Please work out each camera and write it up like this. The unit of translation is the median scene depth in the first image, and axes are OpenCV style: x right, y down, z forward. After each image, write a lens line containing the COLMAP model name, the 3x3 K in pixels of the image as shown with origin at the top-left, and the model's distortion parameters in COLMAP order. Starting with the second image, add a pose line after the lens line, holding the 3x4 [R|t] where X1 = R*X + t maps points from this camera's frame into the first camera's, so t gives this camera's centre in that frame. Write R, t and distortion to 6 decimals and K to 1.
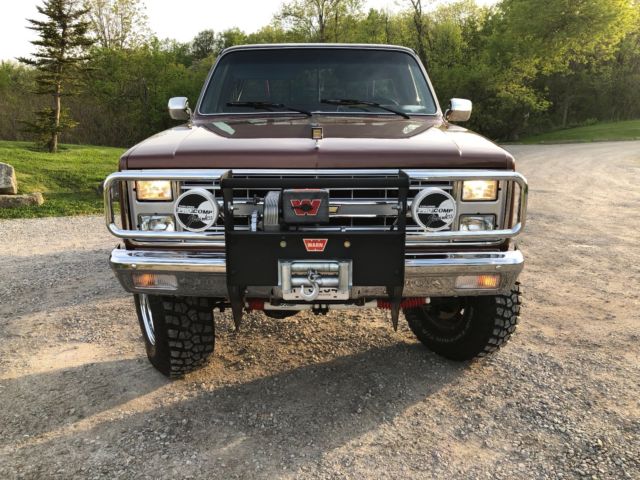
lens RADIAL K [[534.9, 0, 317.0], [0, 534.9, 226.4], [0, 0, 1]] dist [0.008594, -0.011841]
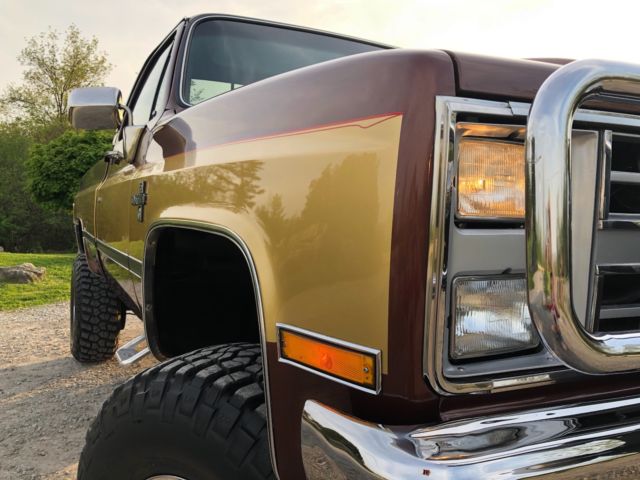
lens RADIAL K [[534.9, 0, 317.0], [0, 534.9, 226.4], [0, 0, 1]] dist [0.008594, -0.011841]
pose [[0.881998, 0.012283, 0.471093, -0.422448], [0.078303, 0.981944, -0.172205, -0.005338], [-0.464702, 0.188773, 0.865111, 0.648018]]
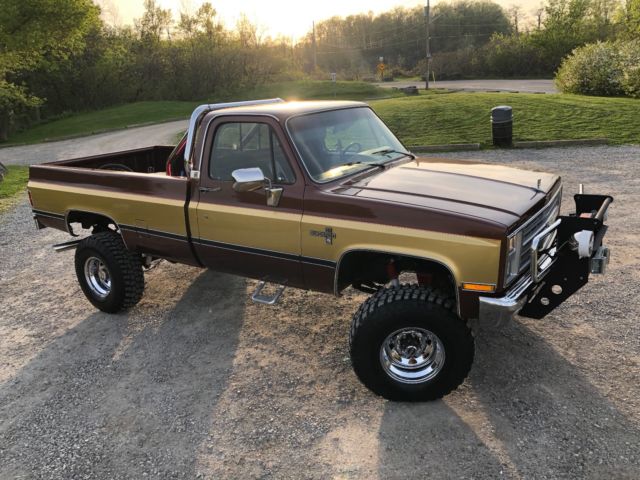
lens RADIAL K [[536.4, 0, 326.2], [0, 536.4, 225.9], [0, 0, 1]] dist [0.008155, 0.007090]
pose [[0.533628, -0.245010, 0.809451, -1.325741], [0.224395, 0.963829, 0.143807, -0.336150], [-0.815407, 0.104897, 0.569305, 0.476822]]
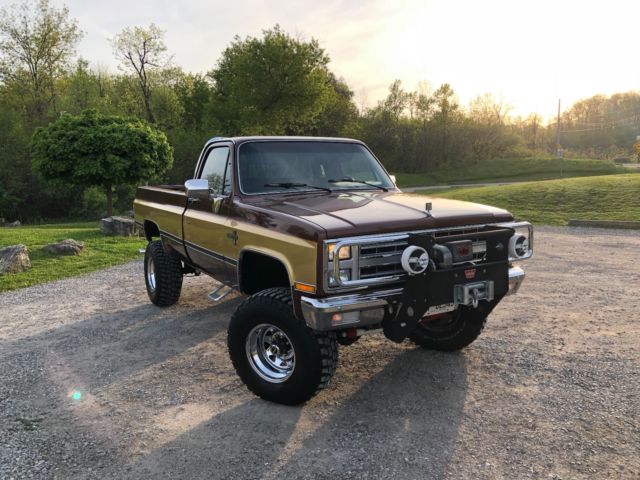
lens RADIAL K [[534.9, 0, 317.0], [0, 534.9, 226.4], [0, 0, 1]] dist [0.008594, -0.011841]
pose [[0.856894, -0.069610, 0.510772, -0.854861], [0.123867, 0.989615, -0.072936, -0.032727], [-0.500390, 0.125766, 0.856617, -0.138163]]
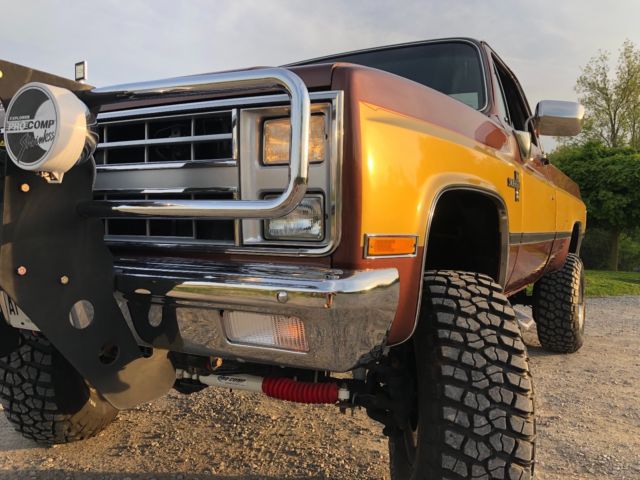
lens RADIAL K [[534.9, 0, 317.0], [0, 534.9, 226.4], [0, 0, 1]] dist [0.008594, -0.011841]
pose [[0.862556, 0.011537, -0.505831, 0.459590], [-0.124382, 0.973896, -0.189886, 0.079071], [0.490436, 0.226703, 0.841474, 0.492396]]
